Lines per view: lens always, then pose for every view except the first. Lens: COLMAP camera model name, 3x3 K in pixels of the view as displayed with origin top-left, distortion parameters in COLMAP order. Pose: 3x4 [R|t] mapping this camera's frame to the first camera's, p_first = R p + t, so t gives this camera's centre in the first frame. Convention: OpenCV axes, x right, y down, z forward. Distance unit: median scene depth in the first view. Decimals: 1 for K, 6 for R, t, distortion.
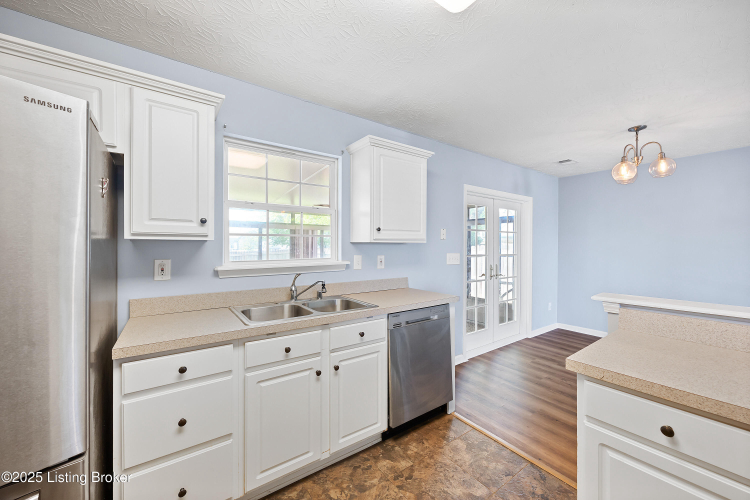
lens RADIAL K [[292.8, 0, 377.8], [0, 292.8, 246.6], [0, 0, 1]] dist [0.001015, -0.000713]
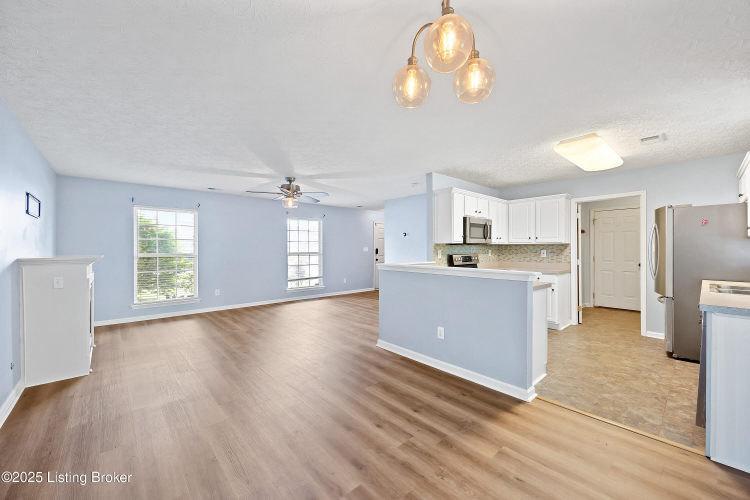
lens RADIAL K [[292.8, 0, 374.2], [0, 292.8, 249.9], [0, 0, 1]] dist [0.001015, -0.000713]
pose [[-0.995783, -0.001758, -0.091725, 1.445547], [-0.002578, 0.999958, 0.008817, 0.026392], [0.091705, 0.009017, -0.995745, 2.027484]]
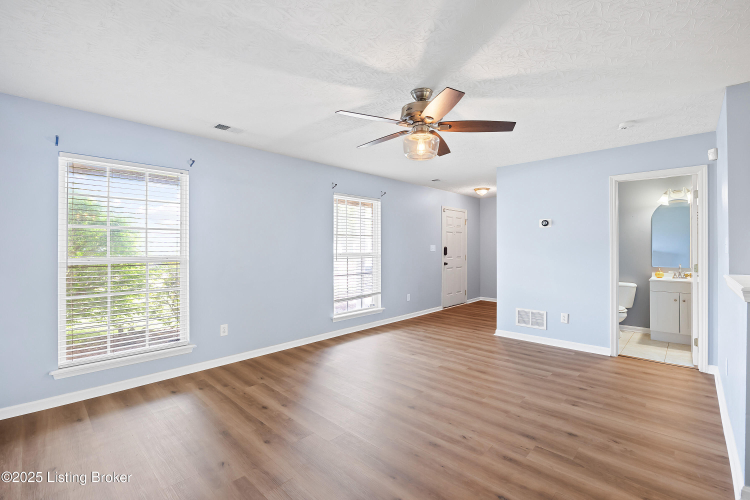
lens RADIAL K [[334.9, 0, 371.9], [0, 334.9, 245.5], [0, 0, 1]] dist [-0.014099, -0.000842]
pose [[-0.986928, -0.002950, -0.161133, 2.310617], [-0.002829, 0.999996, -0.000980, 0.034821], [0.161135, -0.000511, -0.986932, 0.738374]]
